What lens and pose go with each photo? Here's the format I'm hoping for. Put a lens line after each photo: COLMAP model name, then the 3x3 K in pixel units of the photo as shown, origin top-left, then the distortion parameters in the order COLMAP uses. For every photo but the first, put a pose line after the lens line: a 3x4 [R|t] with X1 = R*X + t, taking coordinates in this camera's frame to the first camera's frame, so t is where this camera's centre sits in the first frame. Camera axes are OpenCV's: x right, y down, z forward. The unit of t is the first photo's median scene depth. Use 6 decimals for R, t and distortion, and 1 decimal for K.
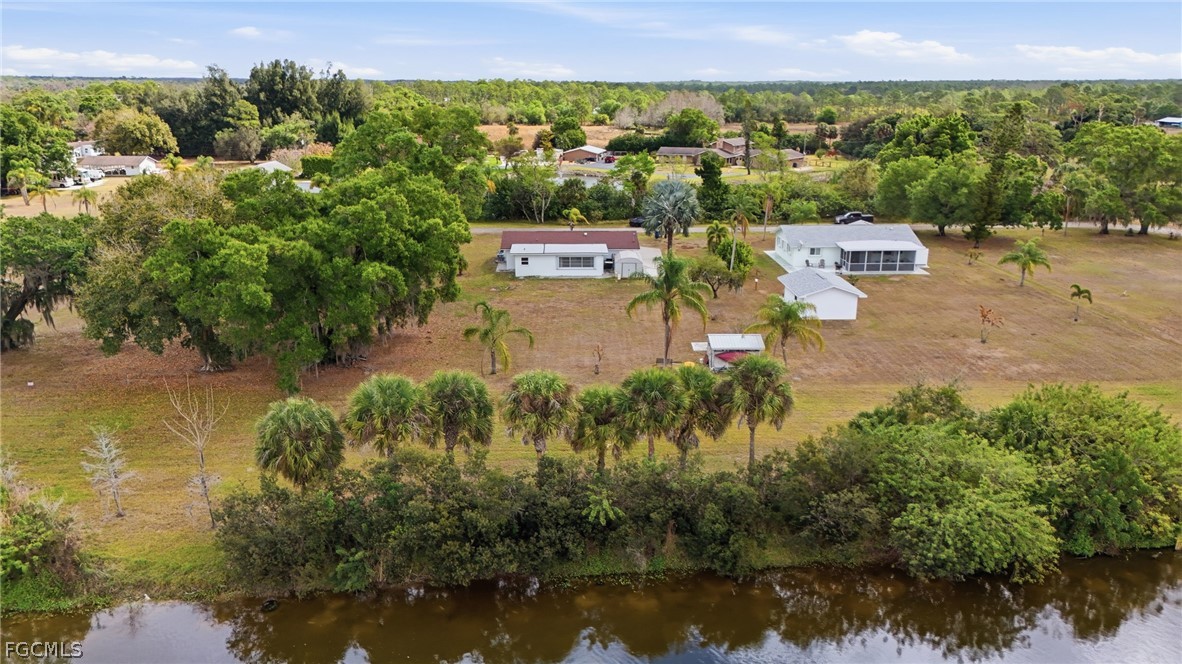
lens RADIAL K [[866.7, 0, 594.8], [0, 866.7, 334.0], [0, 0, 1]] dist [0.104395, -0.135227]
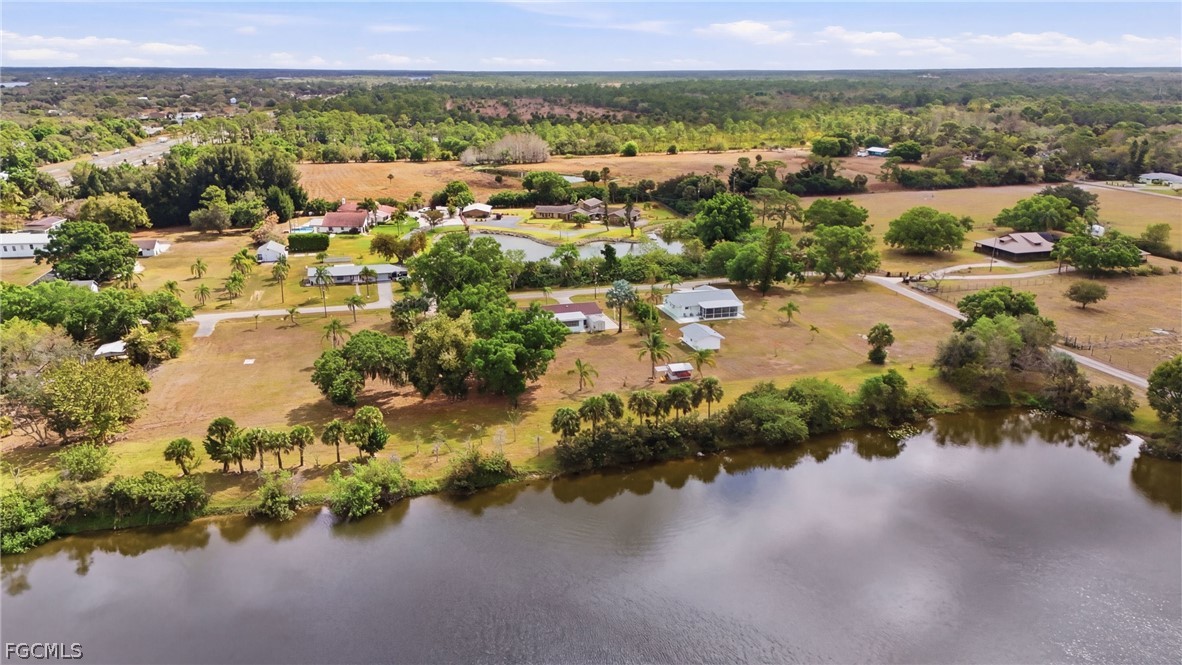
lens RADIAL K [[866.7, 0, 594.8], [0, 866.7, 334.5], [0, 0, 1]] dist [0.104395, -0.135227]
pose [[0.968836, -0.074742, 0.236159, -0.427916], [0.070412, 0.997160, 0.026730, -0.111325], [-0.237486, -0.009269, 0.971347, -0.852767]]
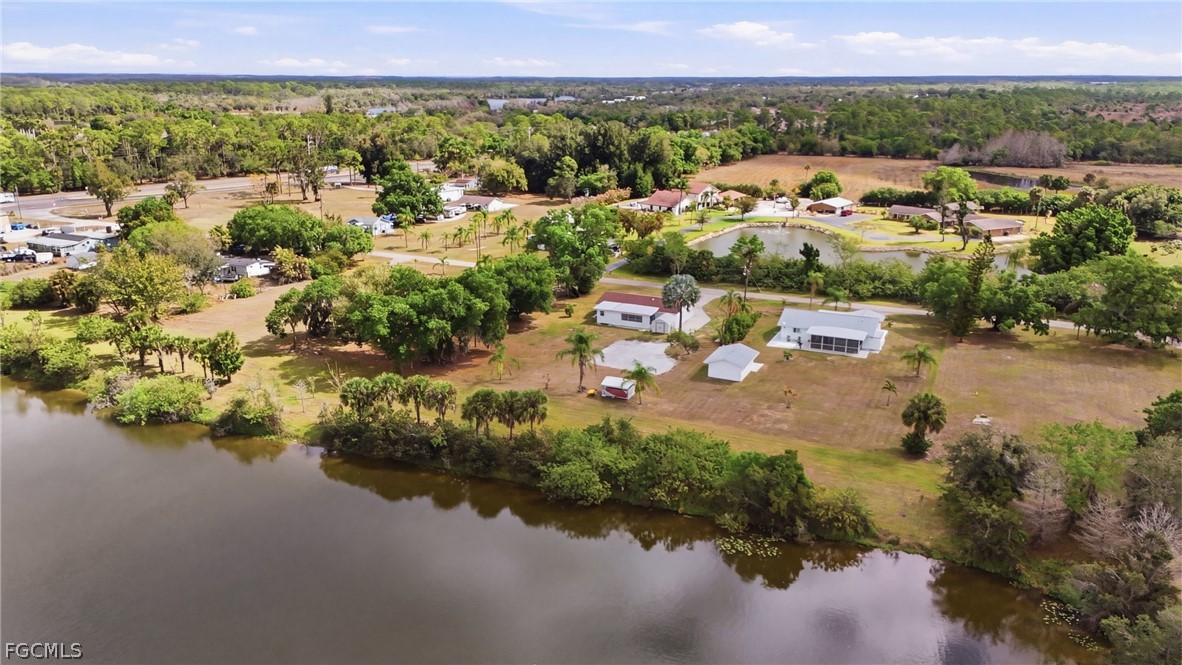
lens RADIAL K [[866.7, 0, 594.8], [0, 866.7, 334.5], [0, 0, 1]] dist [0.104395, -0.135227]
pose [[0.887921, 0.129319, -0.441444, 0.636122], [-0.126441, 0.991318, 0.036078, -0.106243], [0.442276, 0.023782, 0.896563, -0.438184]]
